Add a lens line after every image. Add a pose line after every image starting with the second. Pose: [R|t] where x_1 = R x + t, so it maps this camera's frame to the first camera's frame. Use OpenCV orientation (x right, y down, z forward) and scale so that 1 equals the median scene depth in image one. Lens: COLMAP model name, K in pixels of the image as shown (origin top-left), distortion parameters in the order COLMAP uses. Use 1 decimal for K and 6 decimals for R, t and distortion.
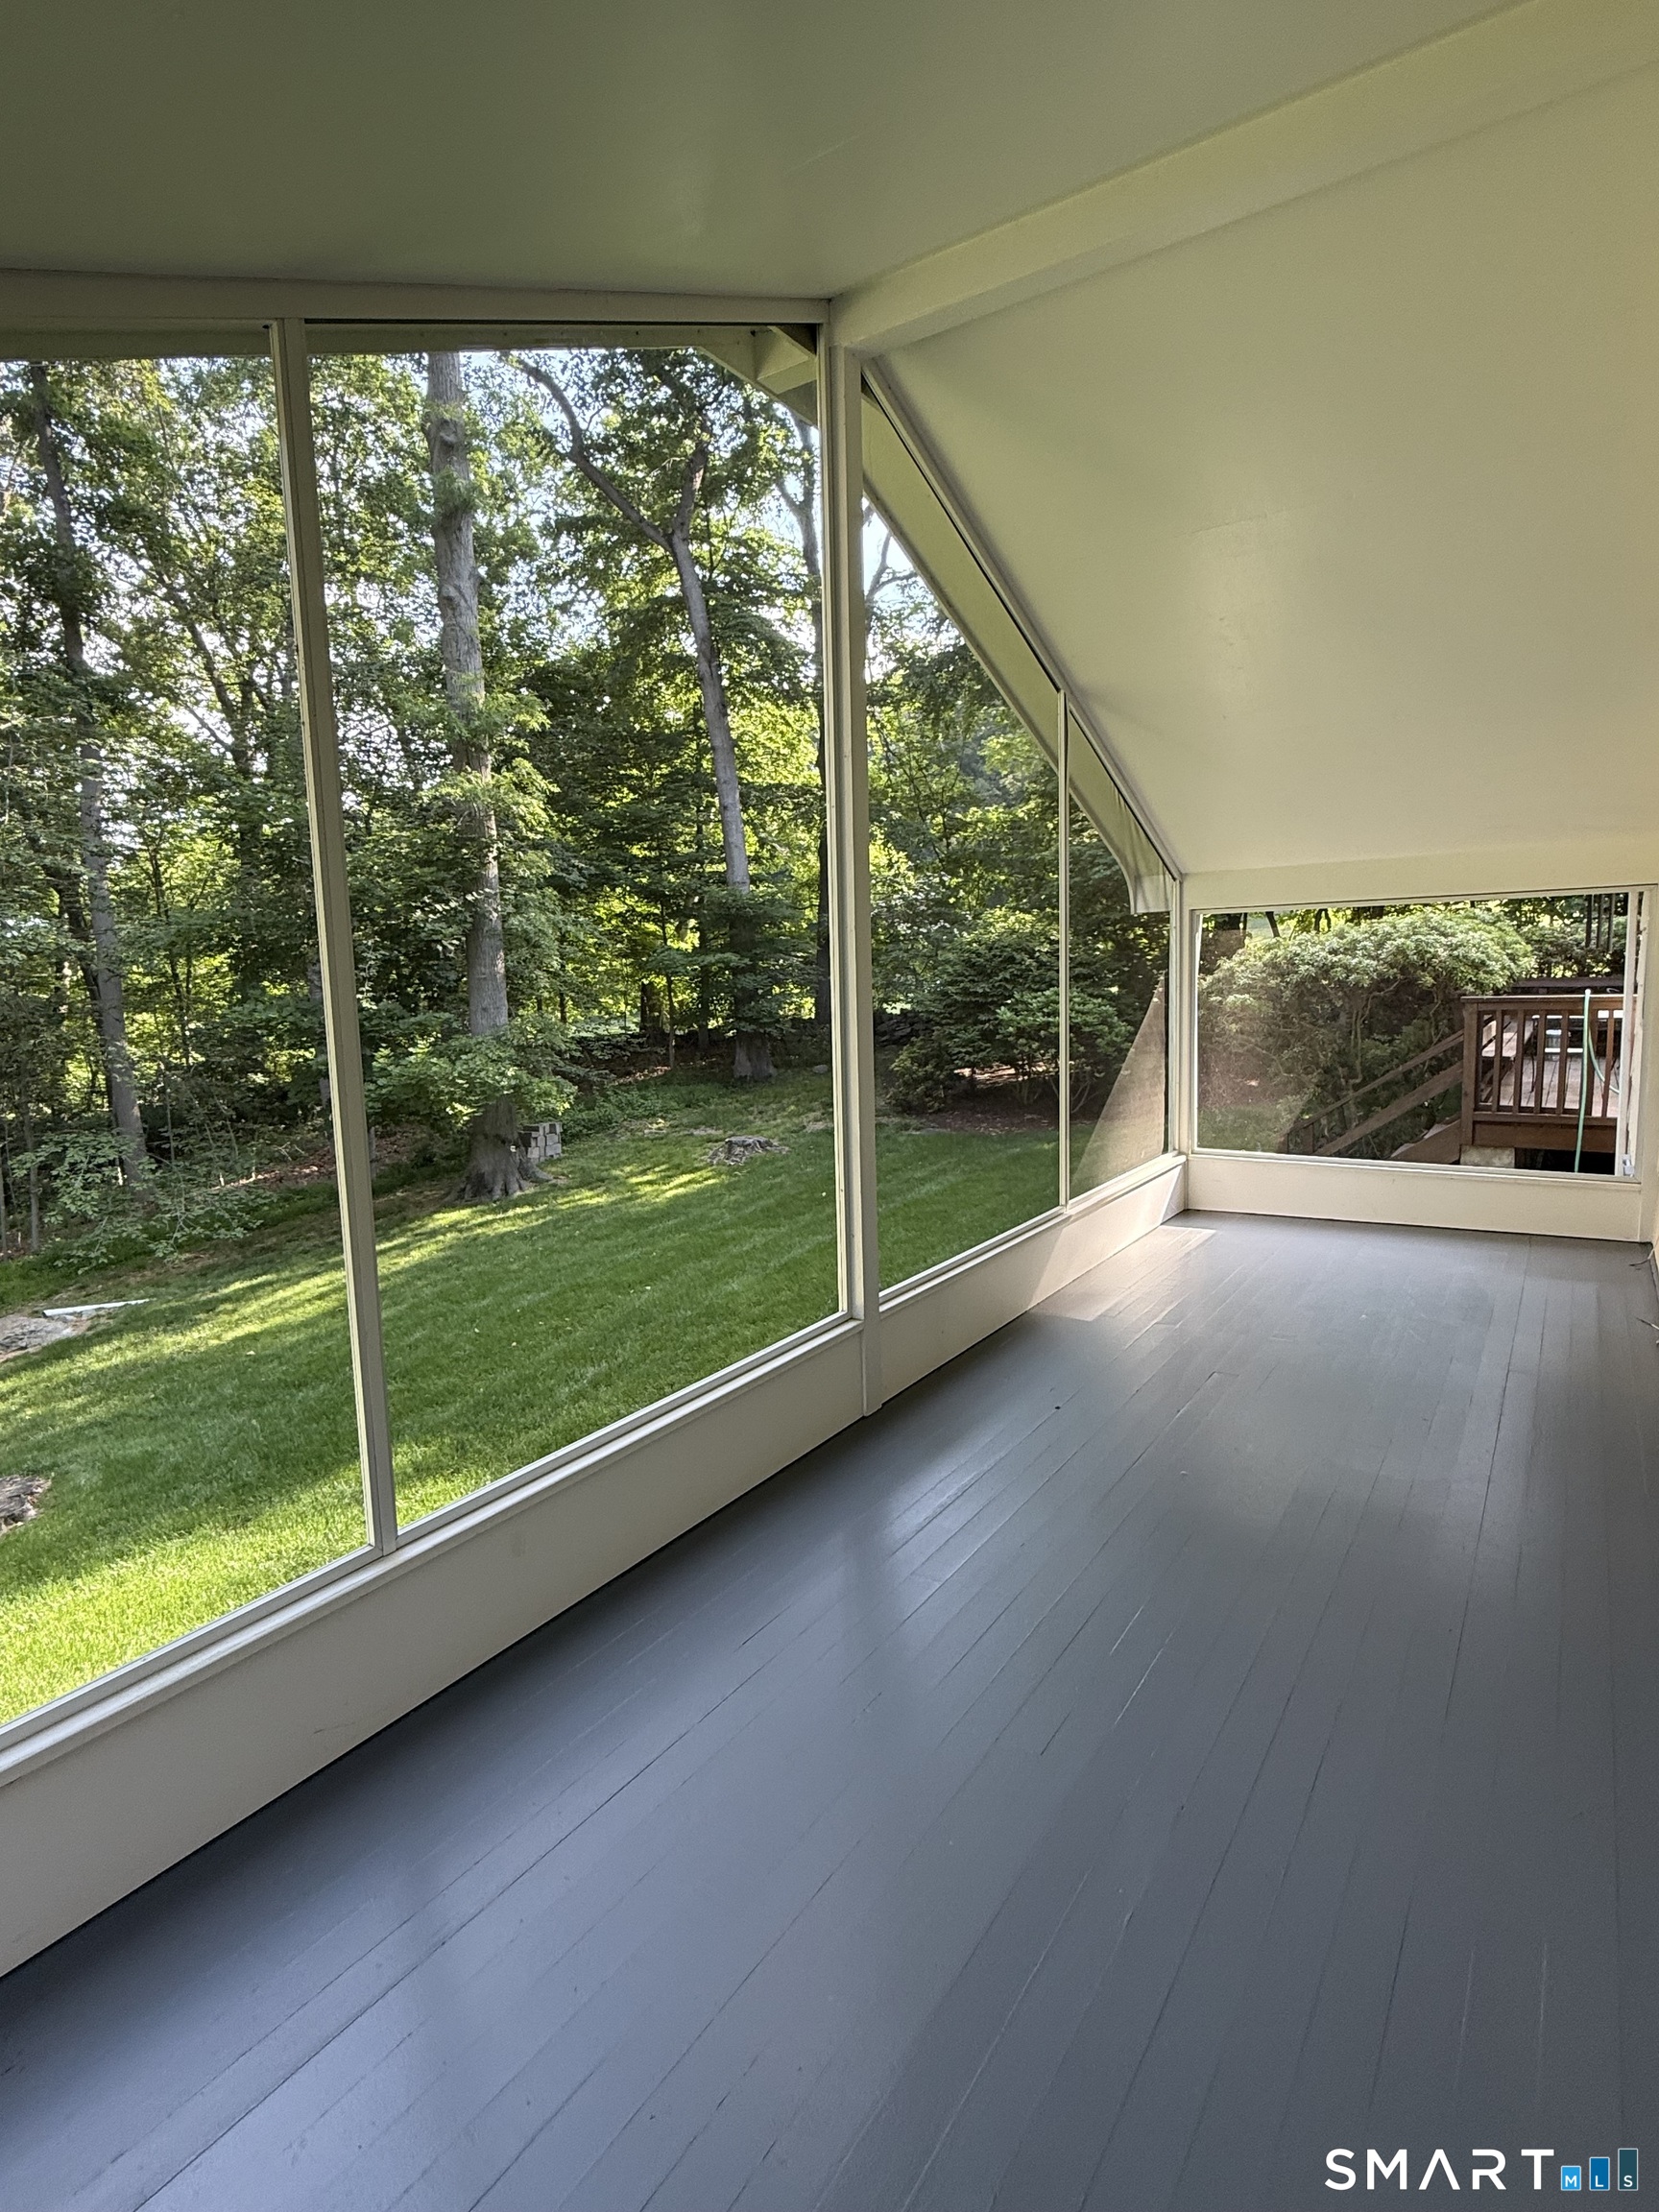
lens RADIAL K [[1109.0, 0, 829.8], [0, 1109.0, 1109.3], [0, 0, 1]] dist [0.001224, 0.000021]
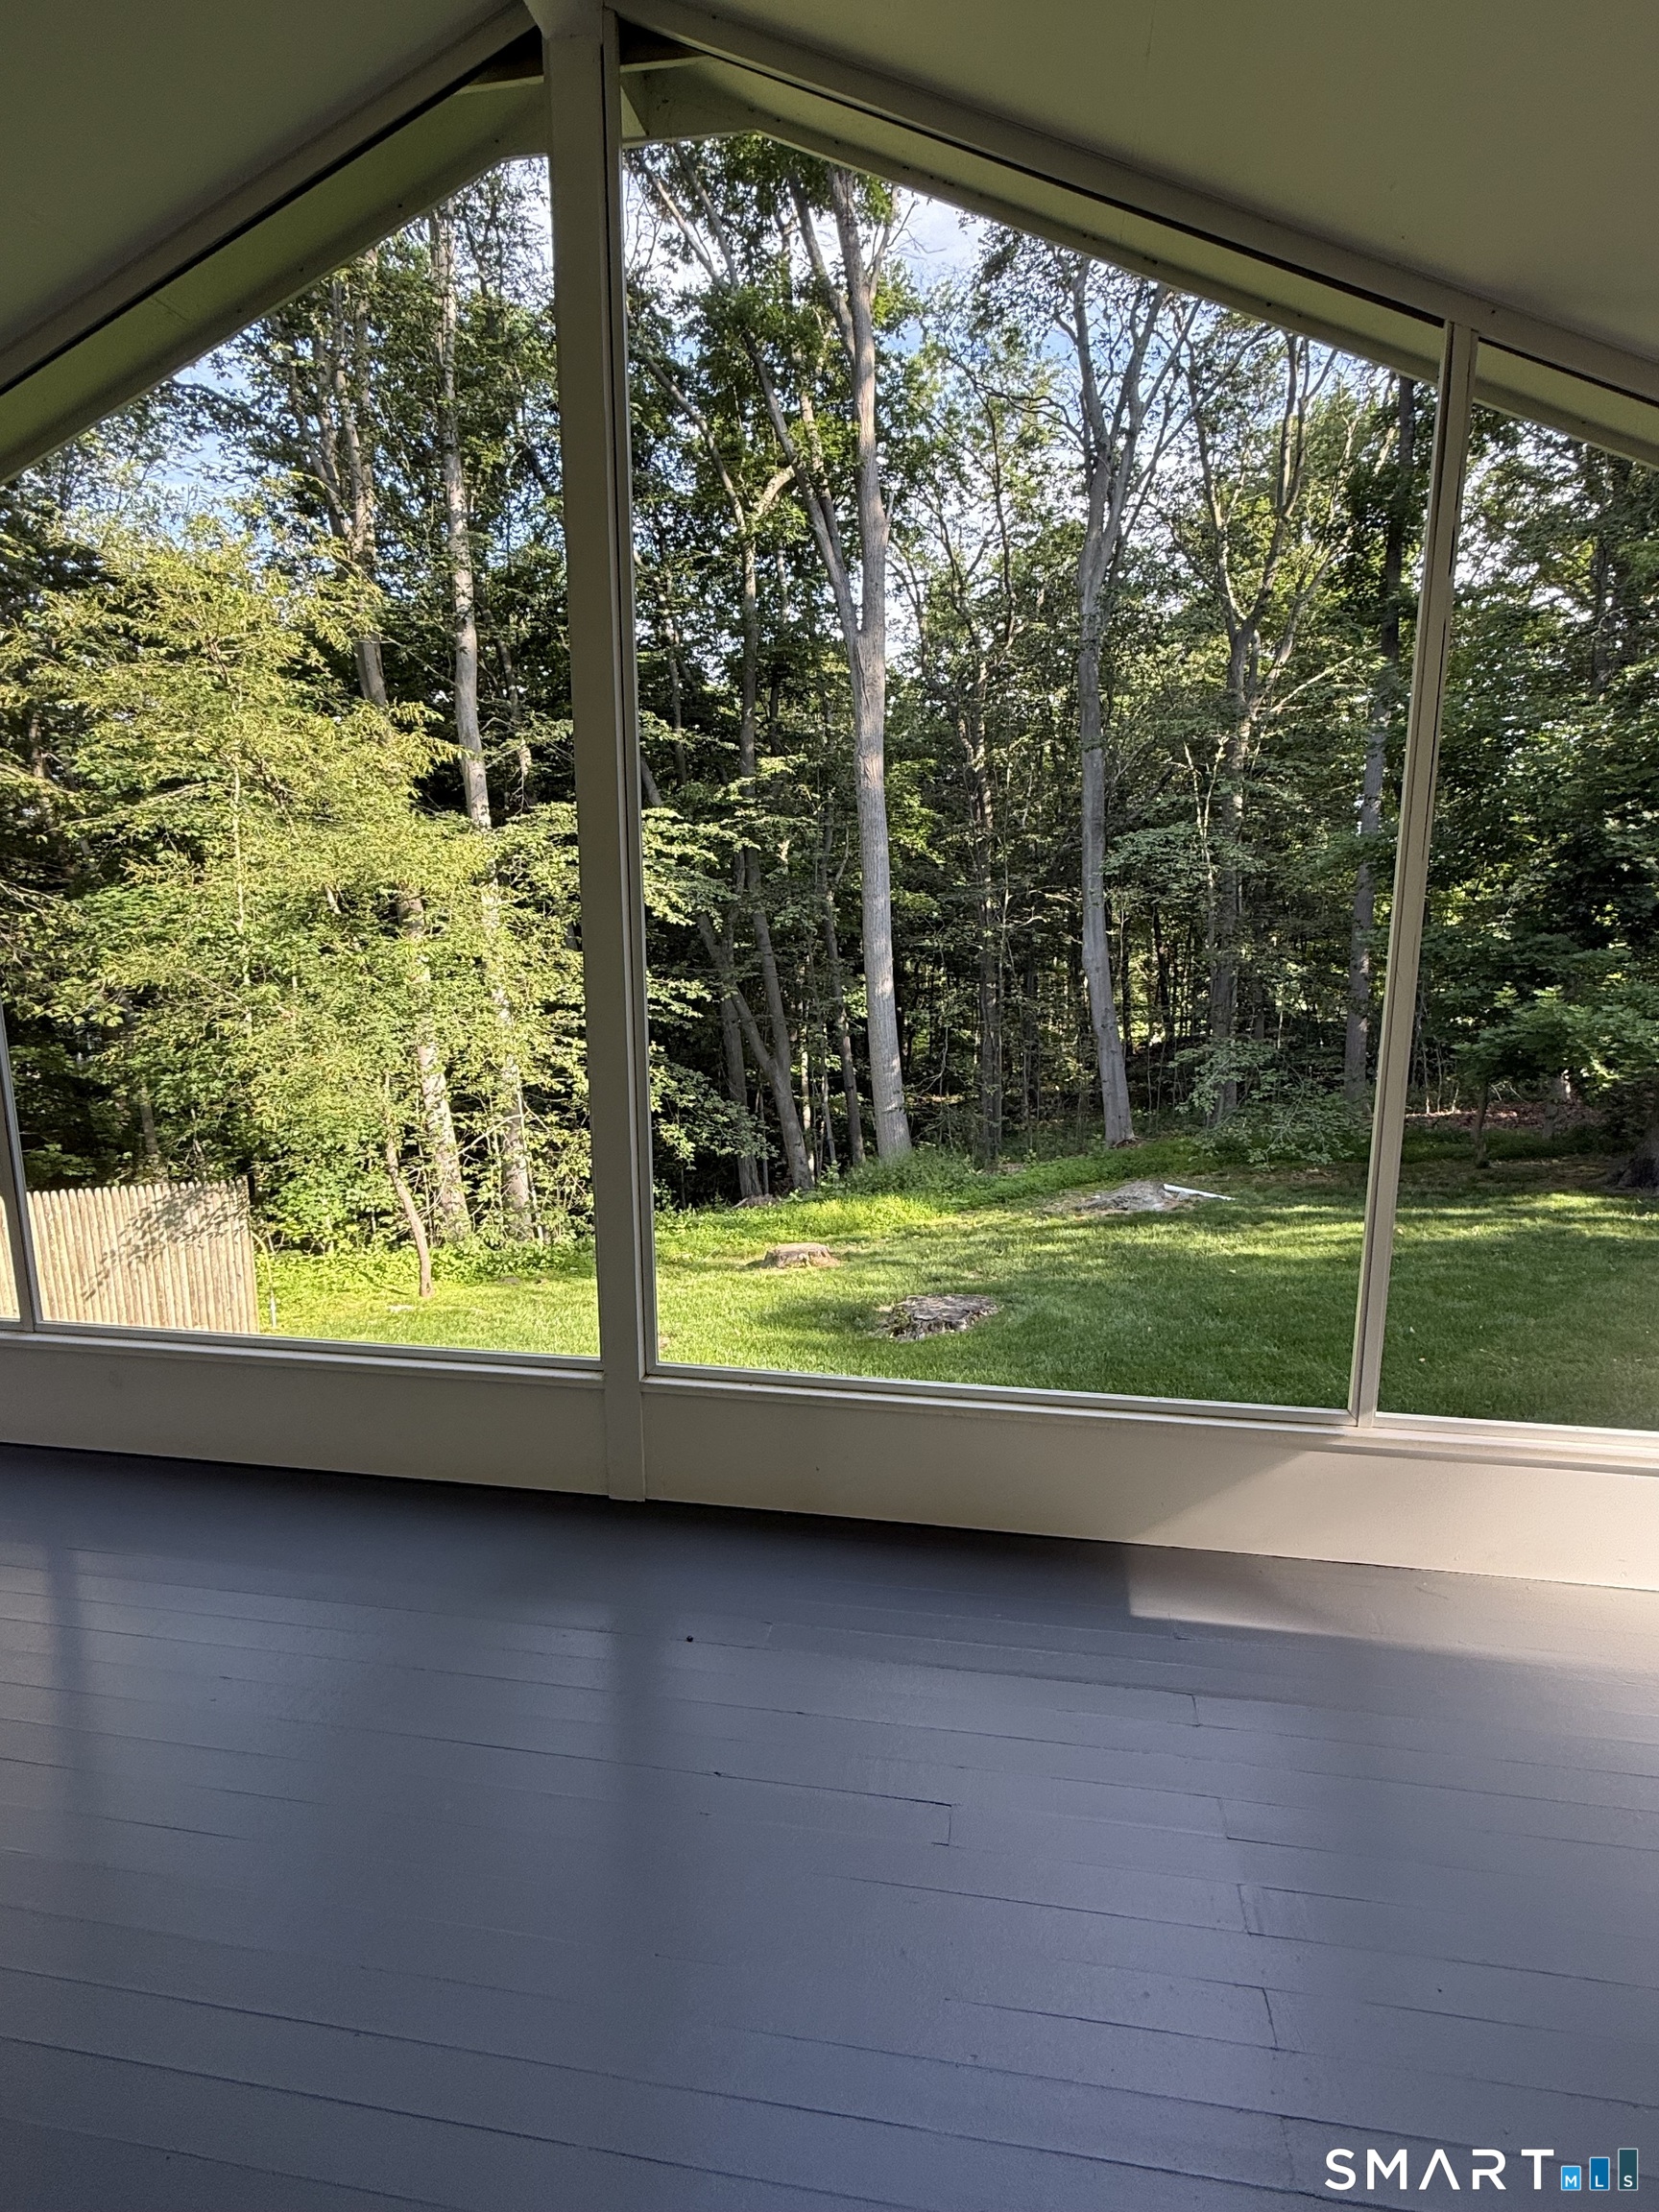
lens RADIAL K [[1109.0, 0, 828.3], [0, 1109.0, 1100.4], [0, 0, 1]] dist [0.001224, 0.000021]
pose [[0.425180, 0.184850, -0.886032, 0.175476], [-0.129473, 0.981277, 0.142590, -0.028316], [0.895801, 0.054091, 0.441152, 0.193734]]
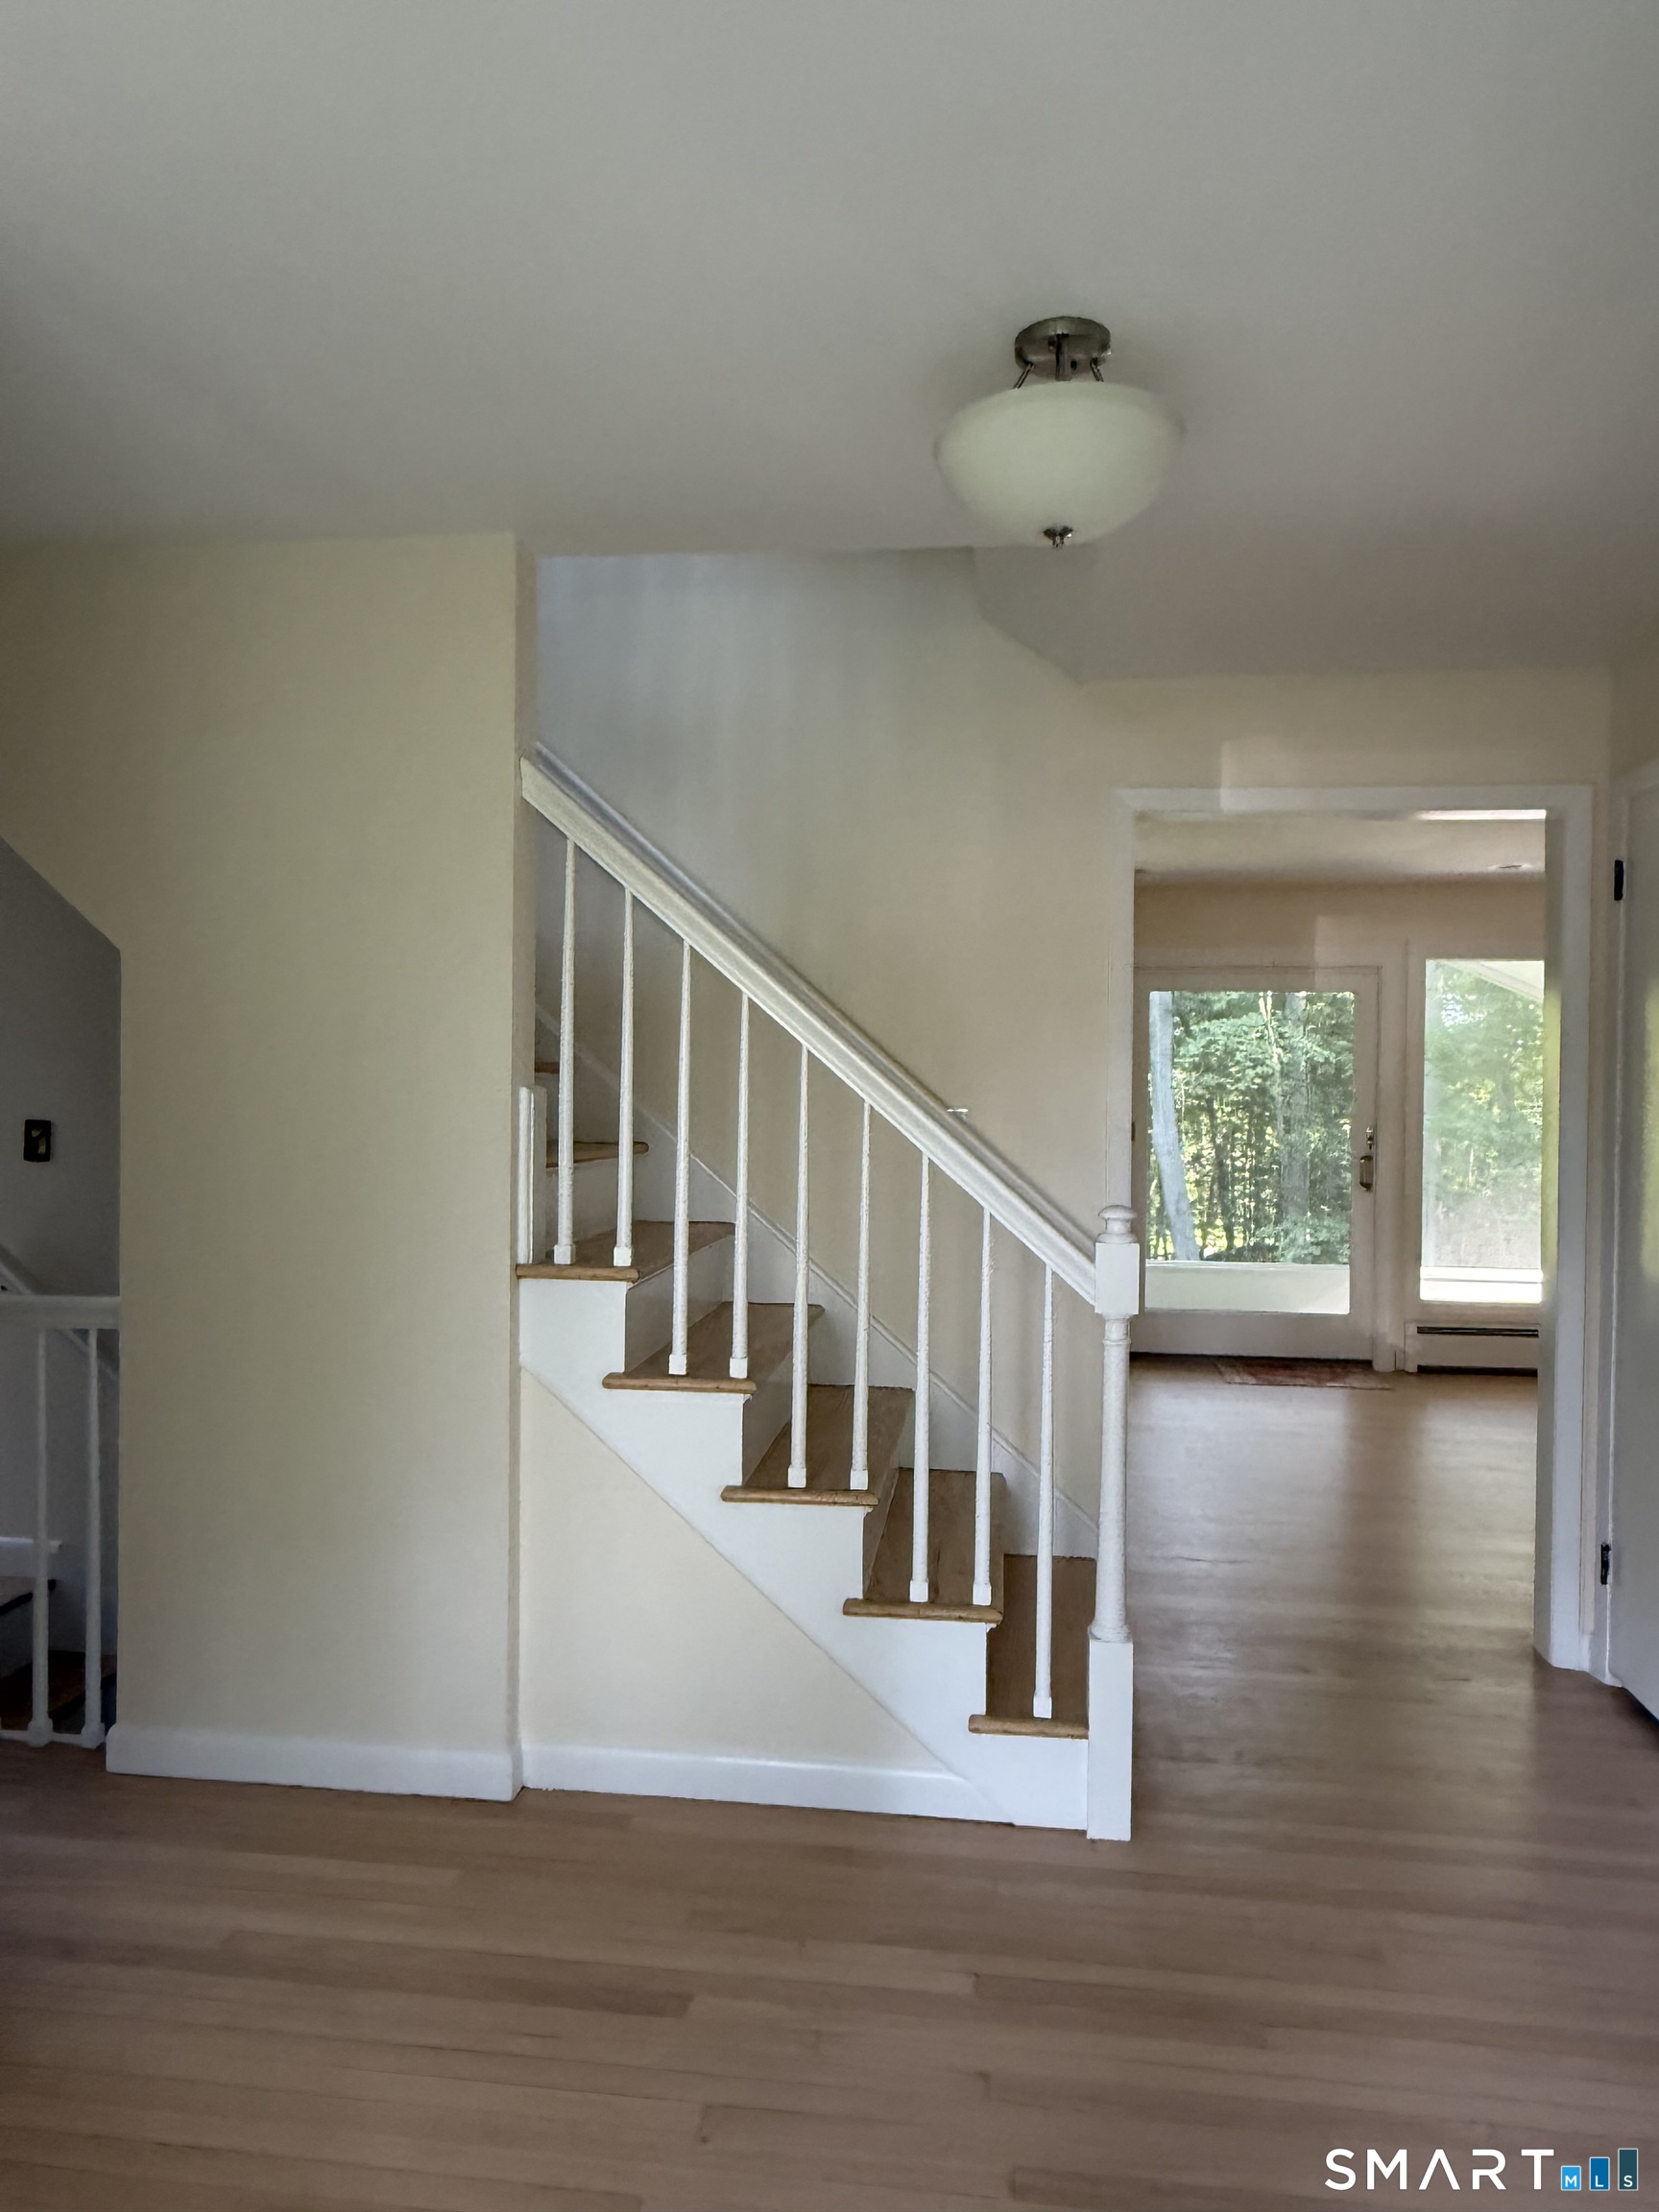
lens RADIAL K [[1496.7, 0, 829.8], [0, 1496.7, 1105.0], [0, 0, 1]] dist [0.005417, 0.000647]
pose [[0.465239, 0.046335, -0.883971, 0.548095], [-0.138700, 0.990110, -0.021100, 0.008855], [0.874251, 0.132423, 0.467065, -0.194904]]
